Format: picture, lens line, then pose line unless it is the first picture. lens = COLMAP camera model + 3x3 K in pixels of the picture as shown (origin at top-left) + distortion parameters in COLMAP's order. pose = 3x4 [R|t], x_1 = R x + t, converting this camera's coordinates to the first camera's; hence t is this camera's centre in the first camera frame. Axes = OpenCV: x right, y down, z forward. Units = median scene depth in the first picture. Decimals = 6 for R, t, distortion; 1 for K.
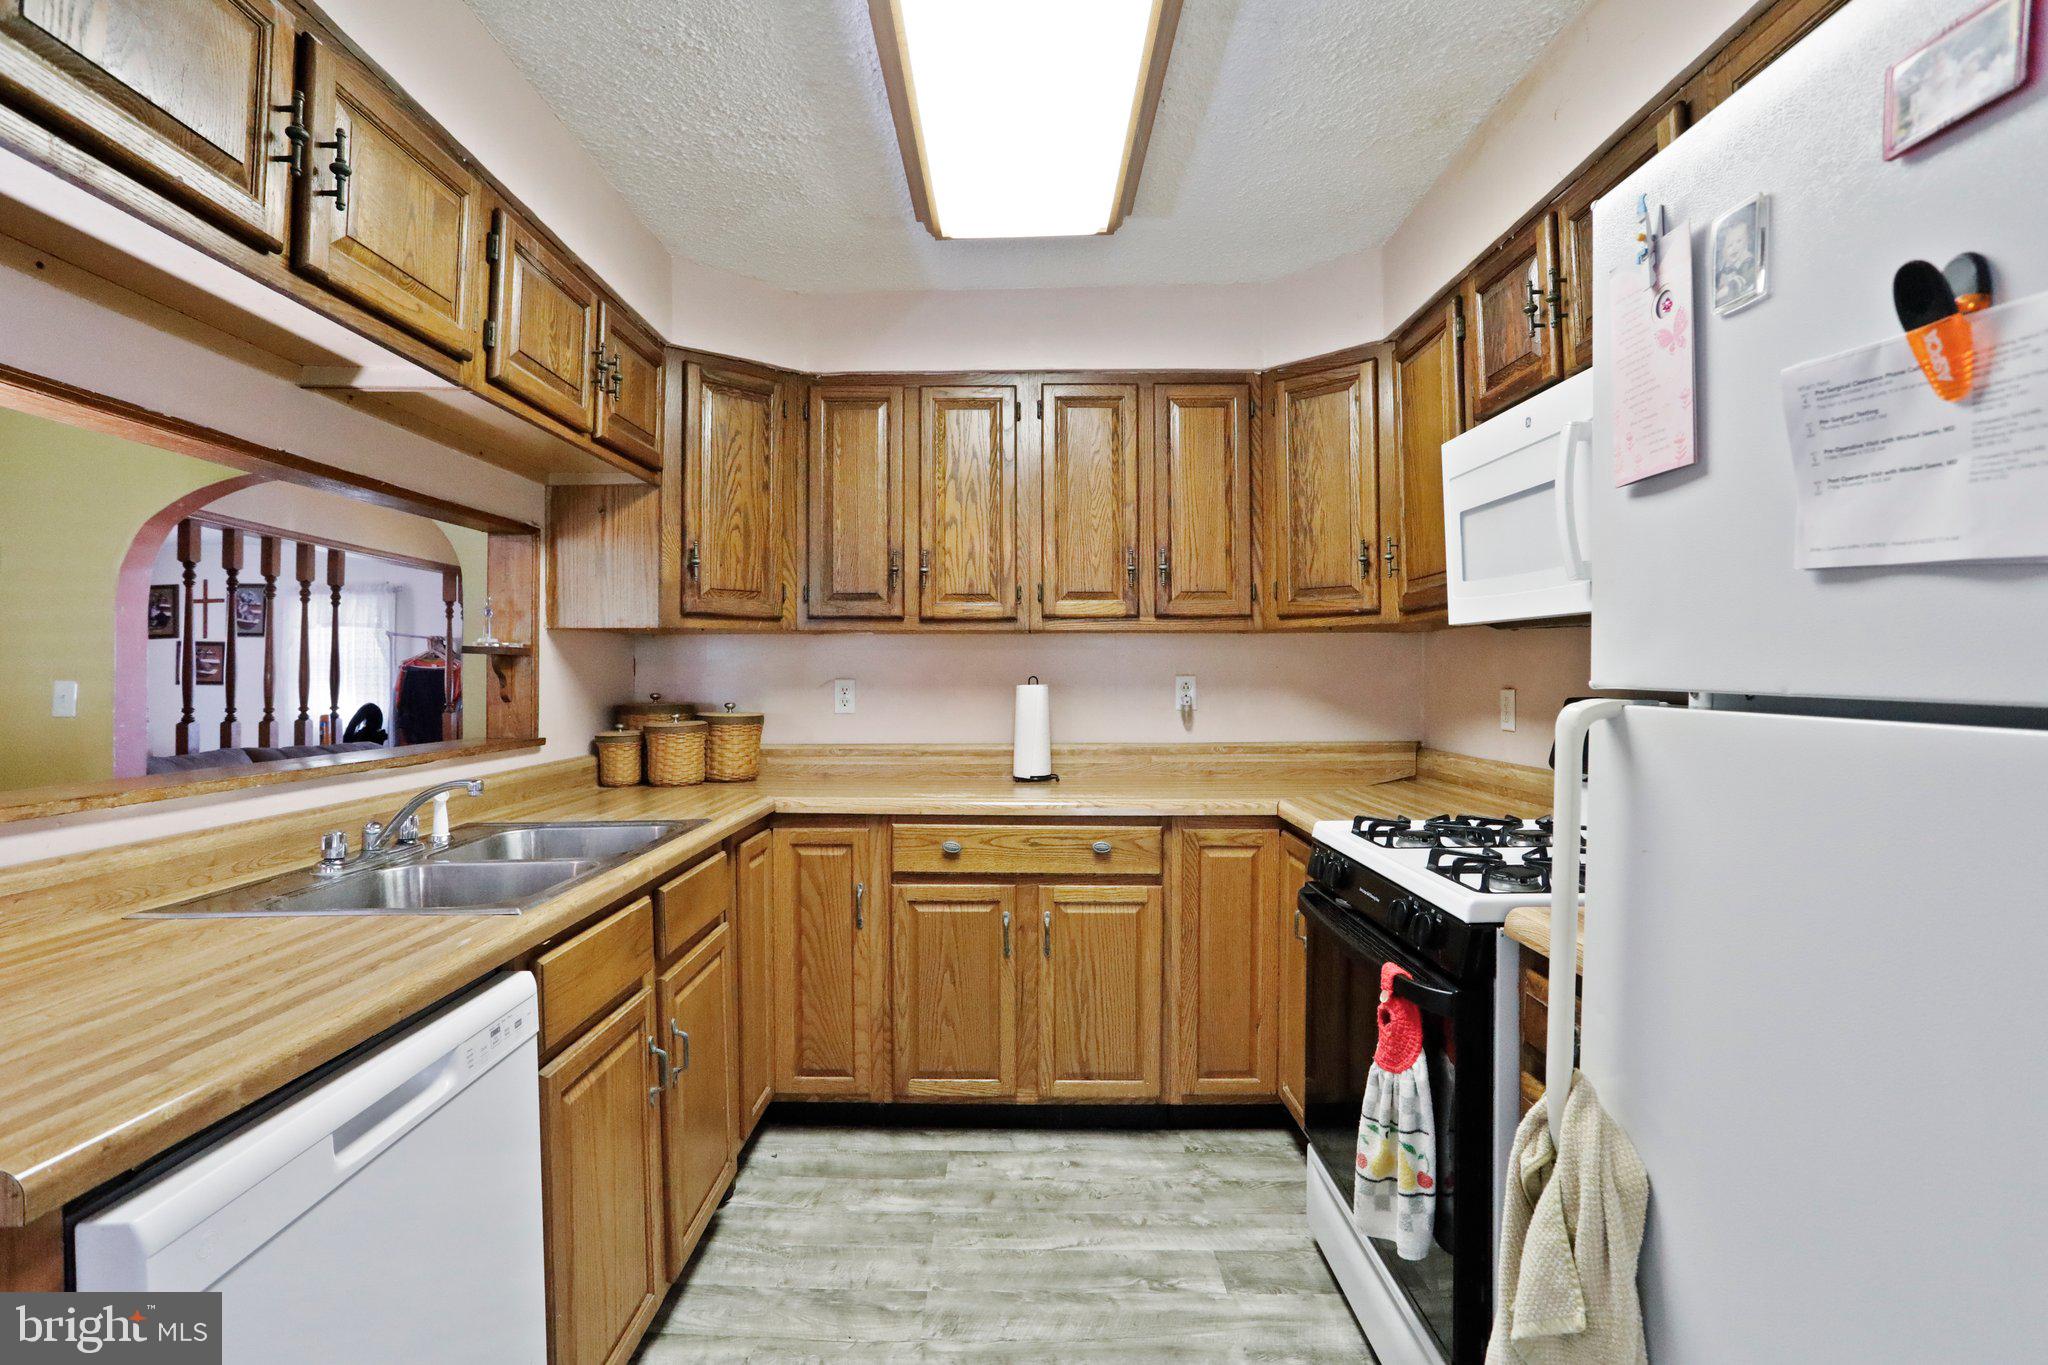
lens RADIAL K [[986.0, 0, 1018.3], [0, 986.0, 669.9], [0, 0, 1]] dist [-0.064943, 0.031197]
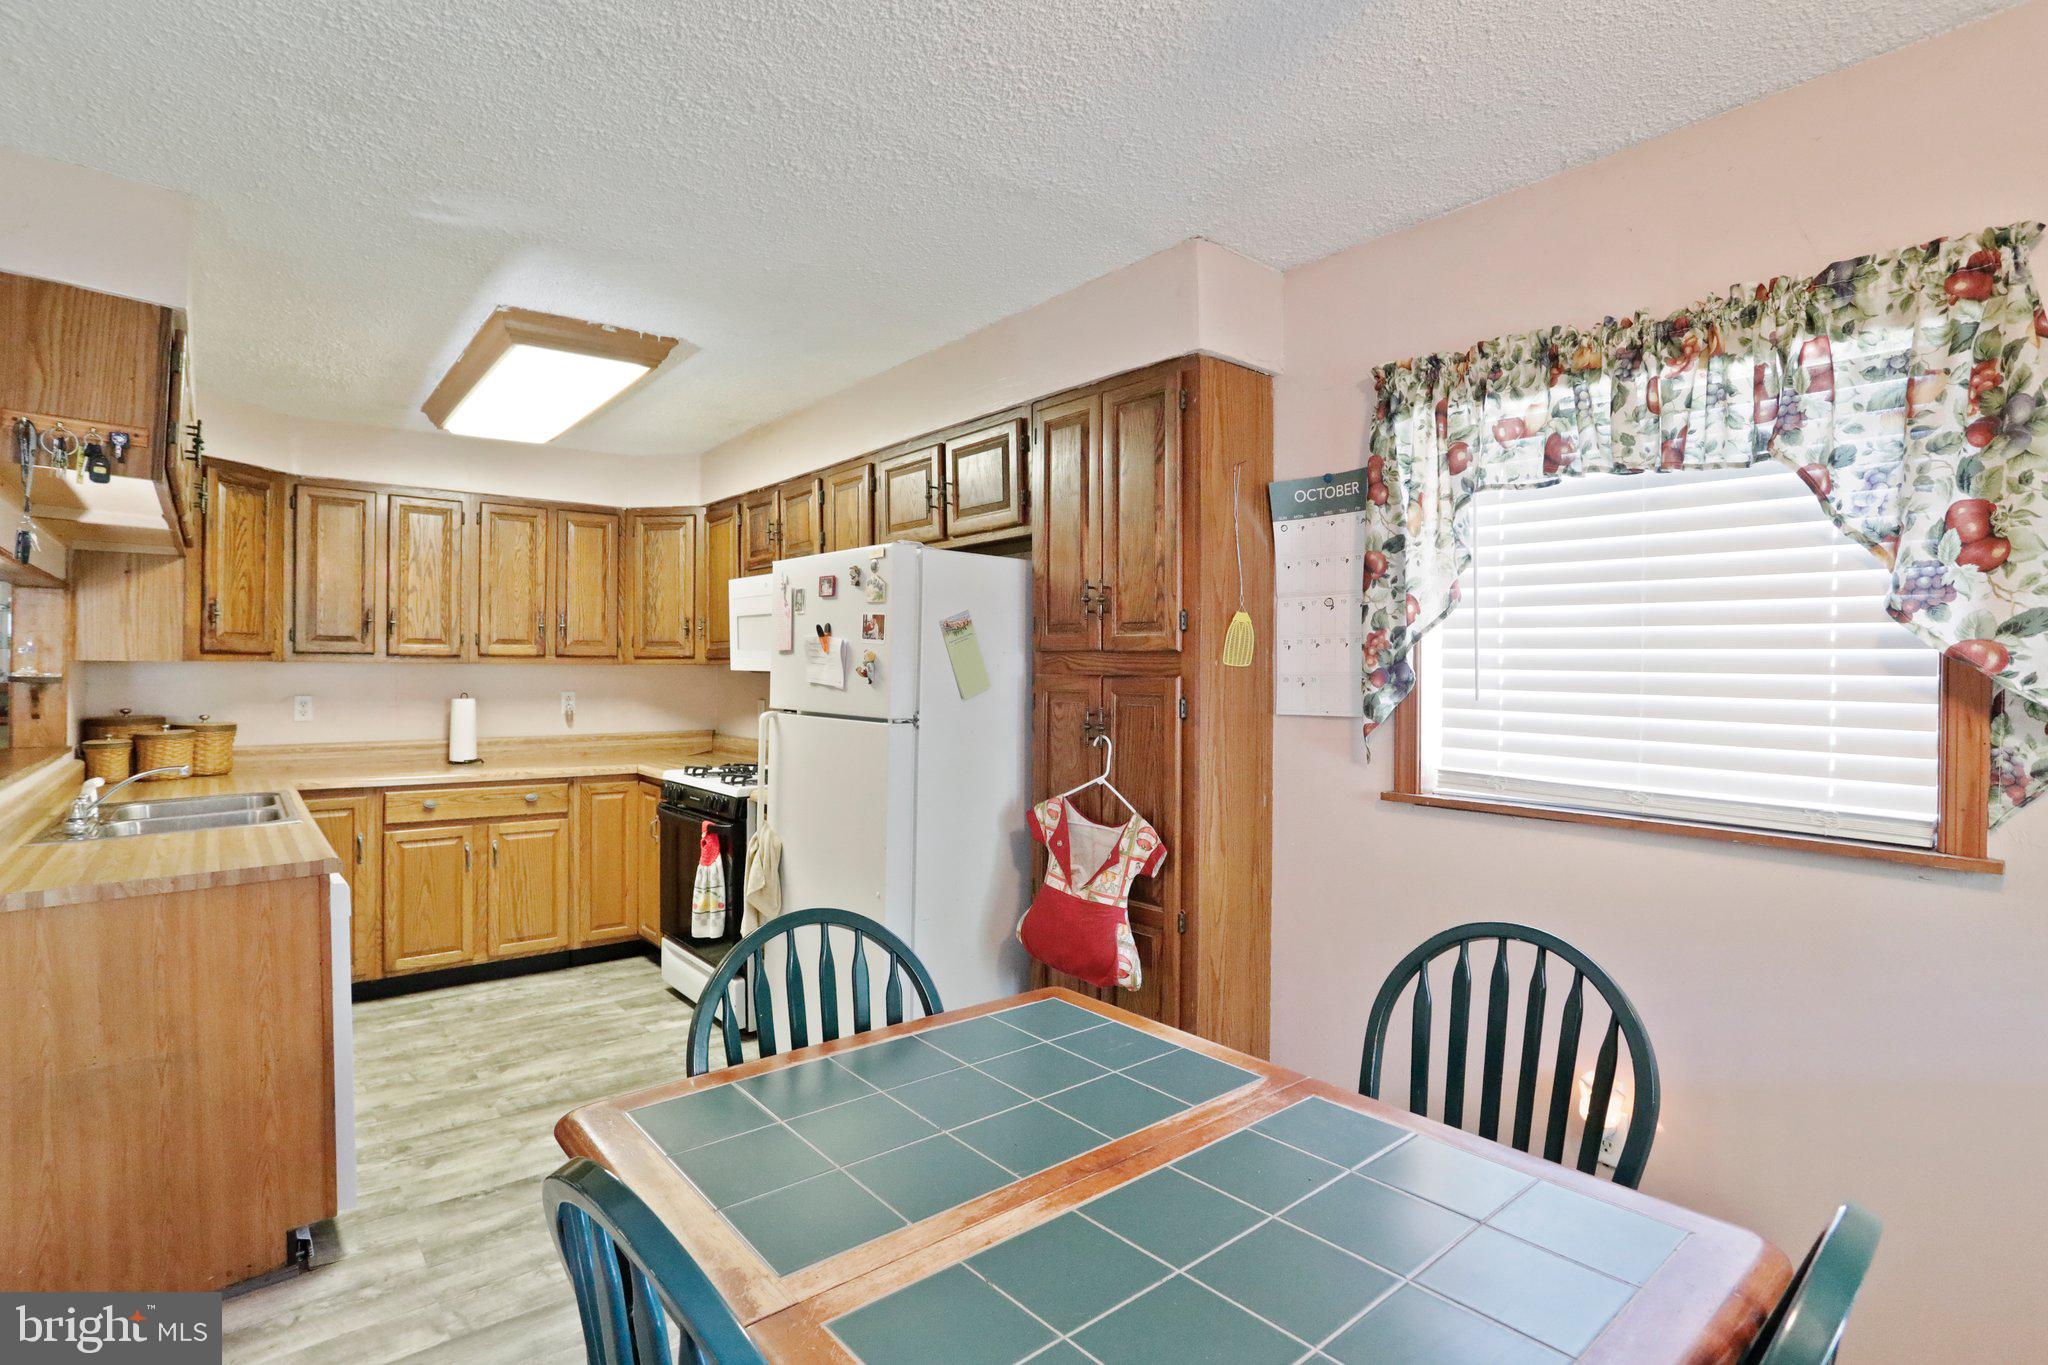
lens RADIAL K [[986.0, 0, 1018.3], [0, 986.0, 669.9], [0, 0, 1]] dist [-0.064943, 0.031197]
pose [[0.767318, 0.007672, 0.641221, -0.325957], [-0.009708, 0.999953, -0.000346, -0.041740], [-0.641194, -0.005959, 0.767356, -0.758951]]
